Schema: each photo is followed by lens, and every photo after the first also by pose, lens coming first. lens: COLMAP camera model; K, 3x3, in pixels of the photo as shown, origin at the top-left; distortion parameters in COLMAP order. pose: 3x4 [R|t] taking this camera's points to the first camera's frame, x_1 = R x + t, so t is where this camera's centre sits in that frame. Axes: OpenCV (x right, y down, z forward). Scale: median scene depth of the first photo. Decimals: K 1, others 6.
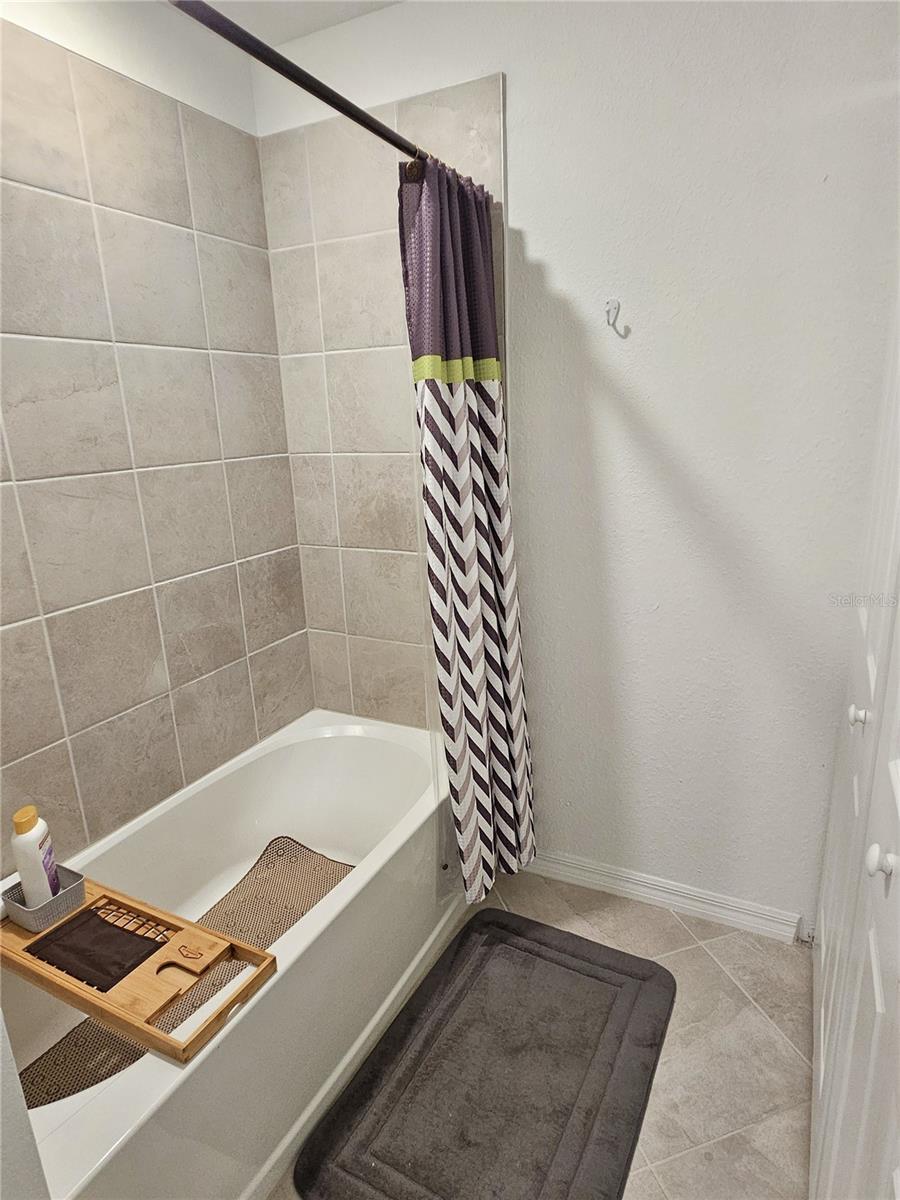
lens RADIAL K [[682.0, 0, 450.0], [0, 682.0, 600.0], [0, 0, 1]] dist [0.001507, 0.000765]
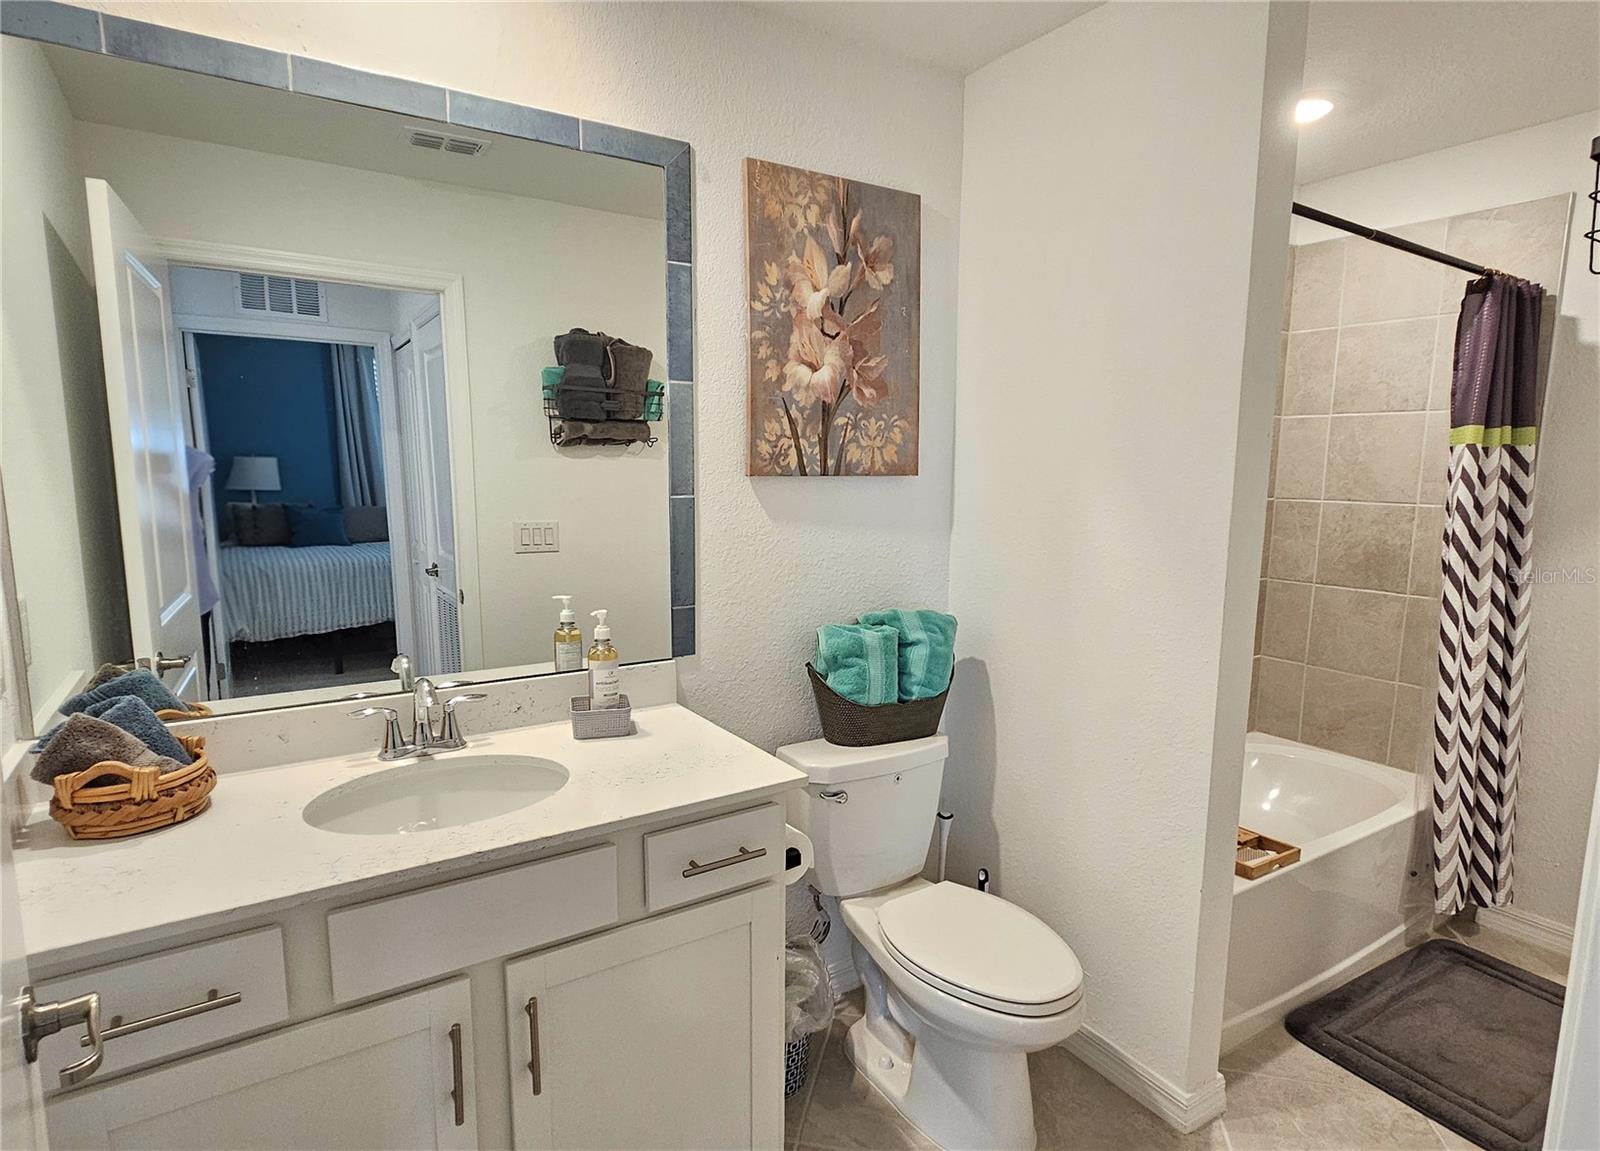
lens RADIAL K [[859.4, 0, 802.1], [0, 859.4, 589.7], [0, 0, 1]] dist [0.003715, 0.000181]
pose [[0.861071, 0.119543, -0.494233, -0.231503], [-0.175666, 0.982063, -0.068513, 0.217481], [0.477178, 0.145815, 0.866625, -0.759600]]
